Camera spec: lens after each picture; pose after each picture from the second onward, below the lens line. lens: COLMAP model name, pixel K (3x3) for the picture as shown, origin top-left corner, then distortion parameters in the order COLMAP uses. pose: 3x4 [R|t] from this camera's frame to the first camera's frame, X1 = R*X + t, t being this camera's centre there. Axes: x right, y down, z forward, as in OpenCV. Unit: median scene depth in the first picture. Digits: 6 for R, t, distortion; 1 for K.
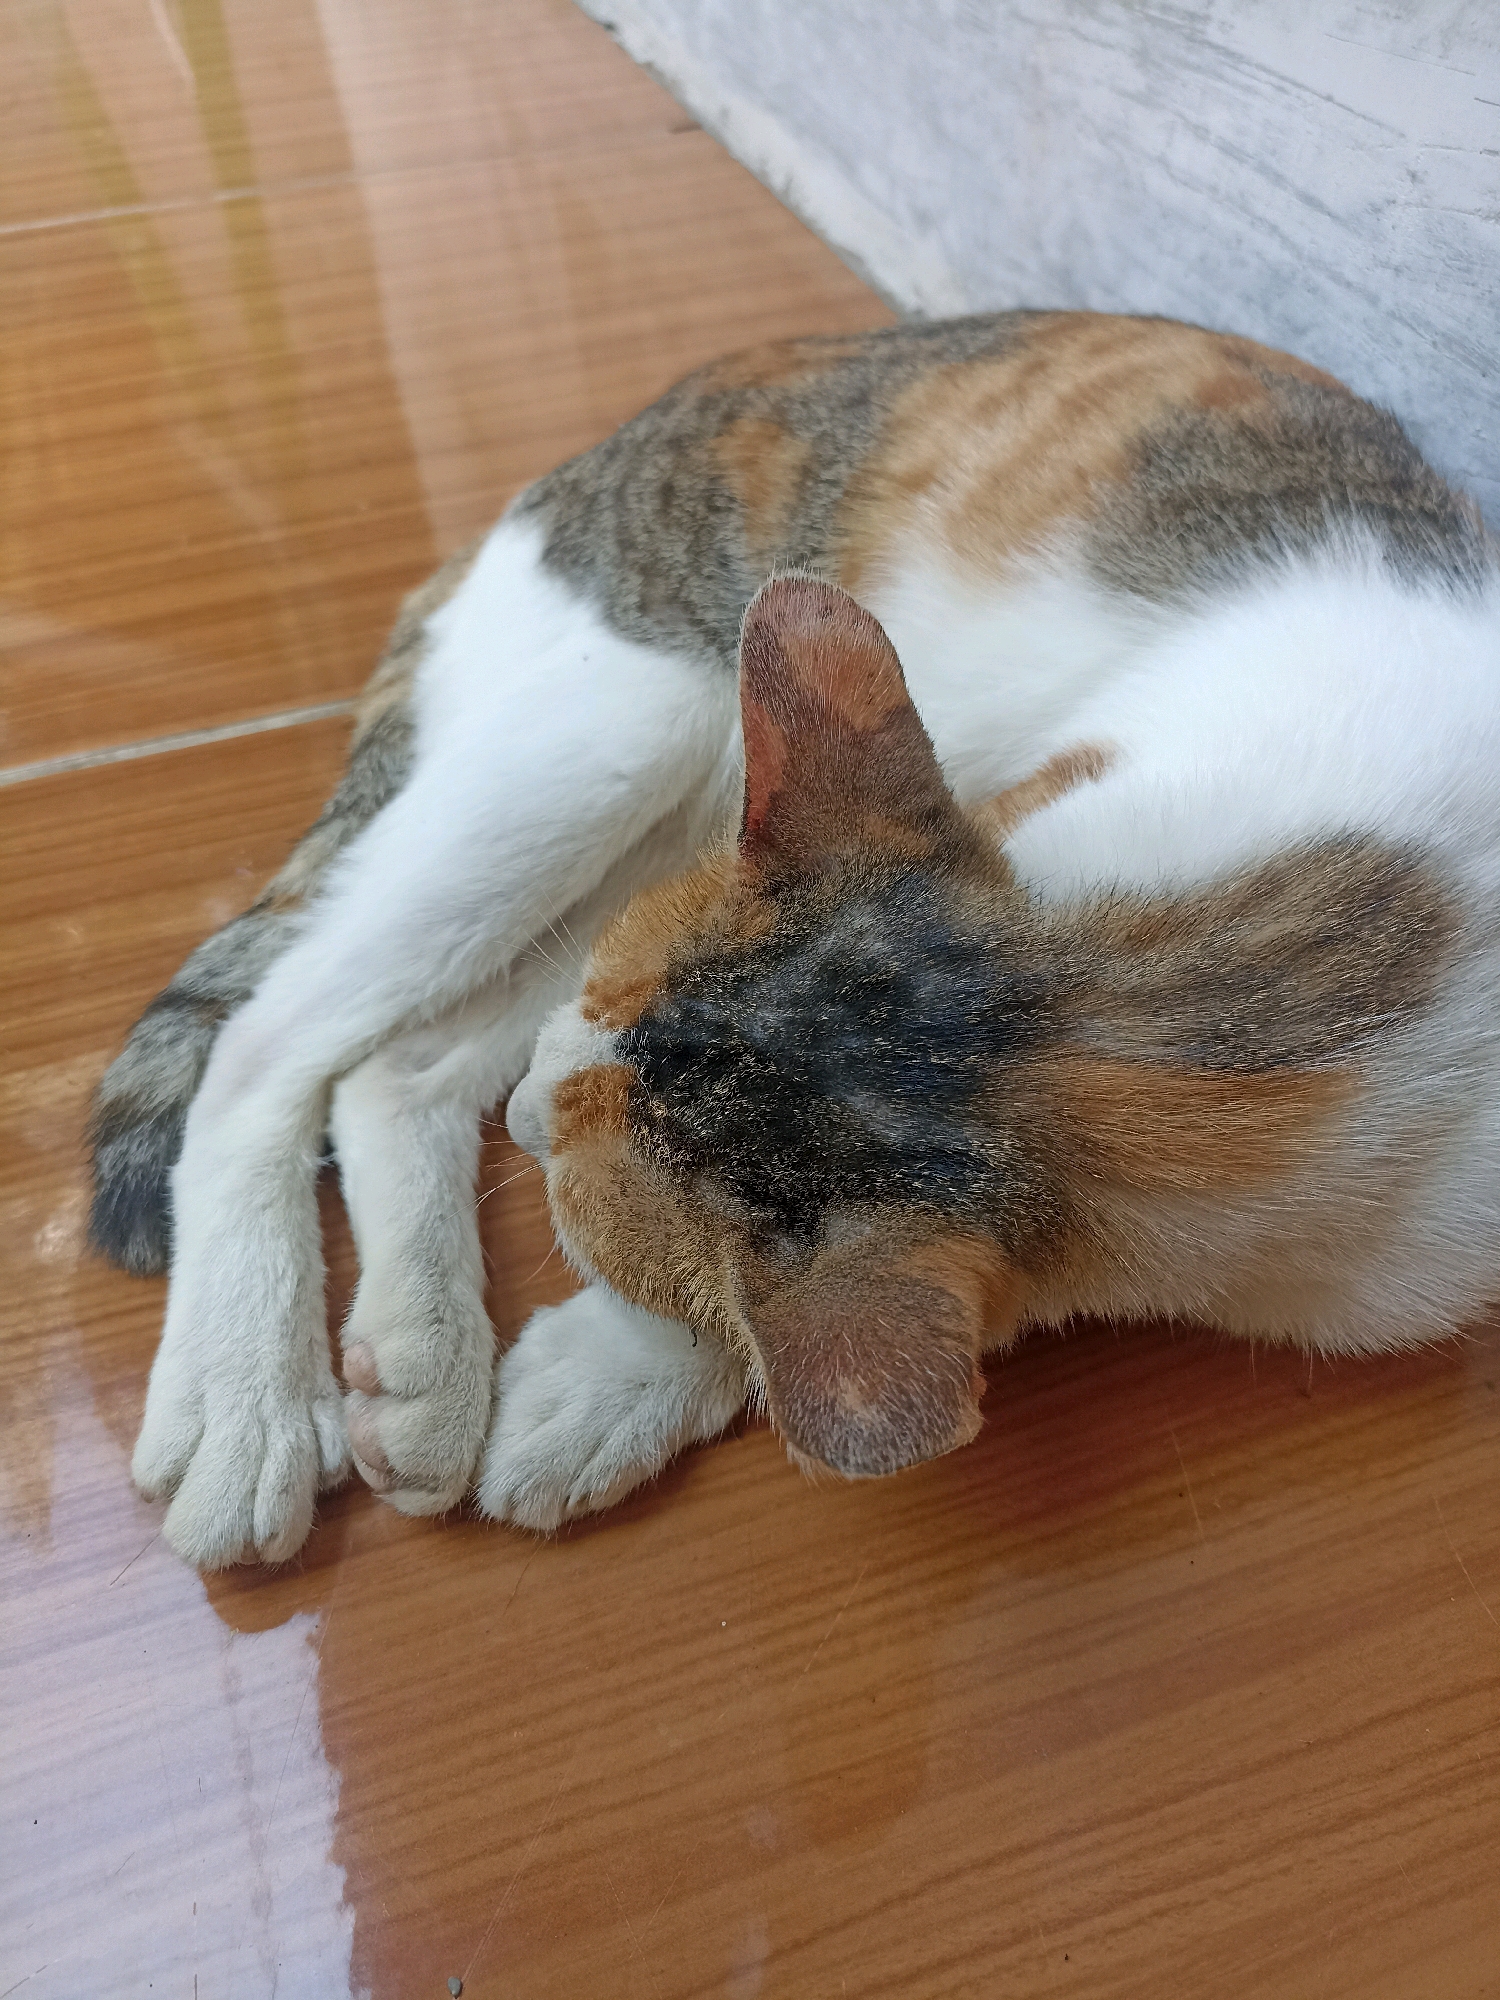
lens RADIAL K [[1553.9, 0, 829.5], [0, 1553.9, 1001.1], [0, 0, 1]] dist [-0.006396, 0.002466]
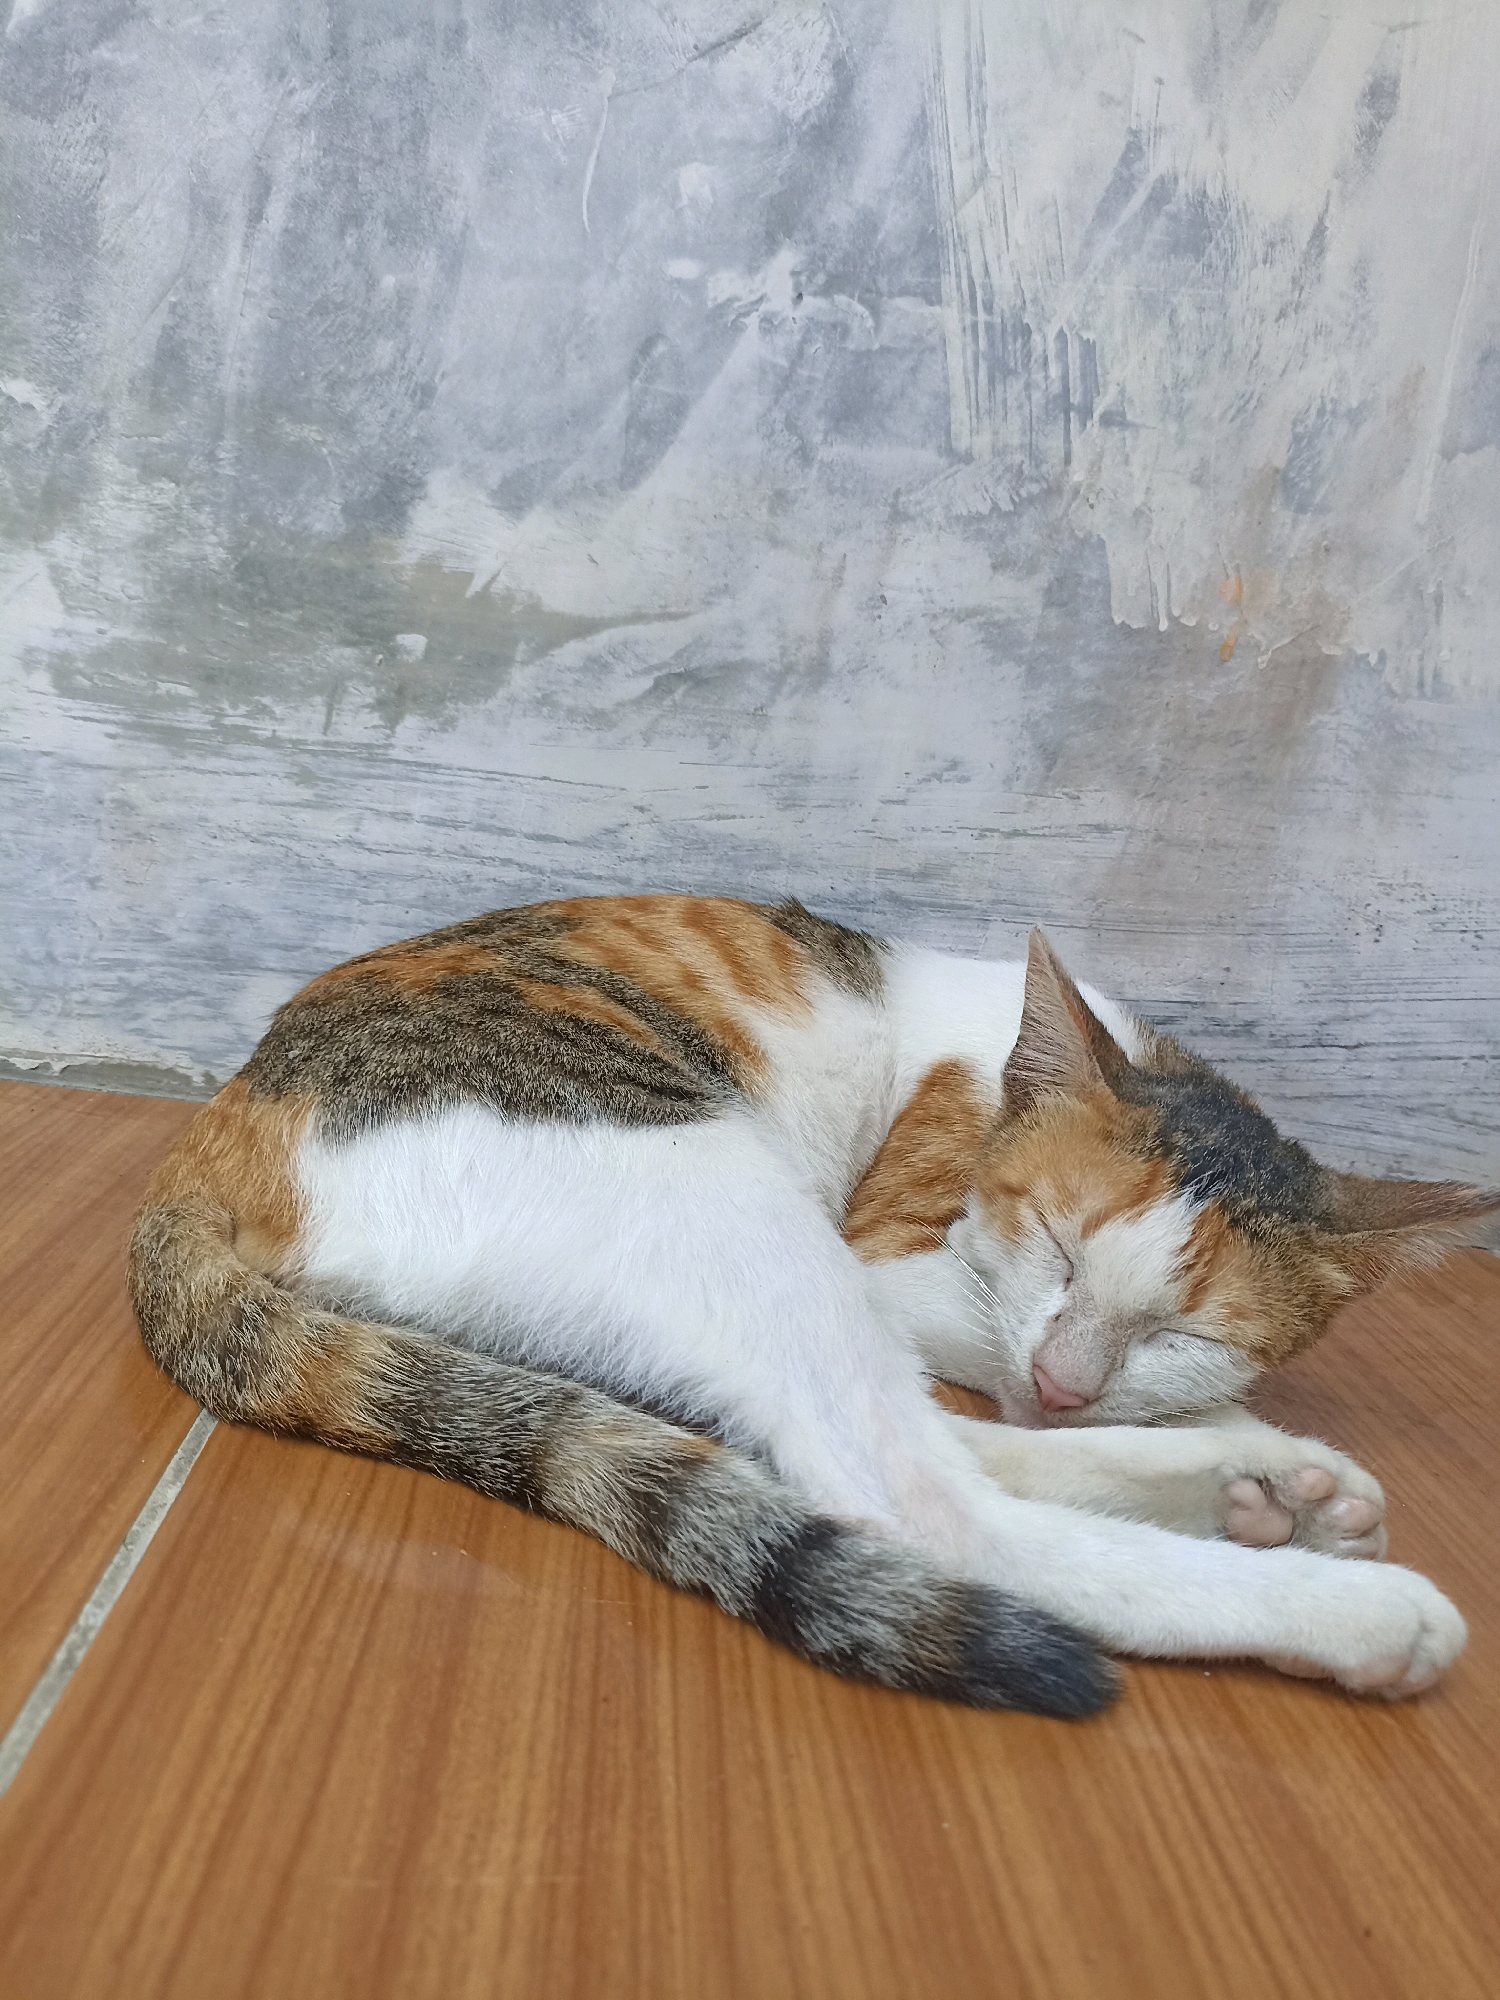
lens RADIAL K [[1501.7, 0, 779.0], [0, 1501.7, 999.8], [0, 0, 1]] dist [0.072679, 0.000614]
pose [[0.241018, -0.129947, 0.961782, -1.110482], [0.588428, 0.807640, -0.038336, -0.199562], [-0.771792, 0.575179, 0.271121, 0.524603]]
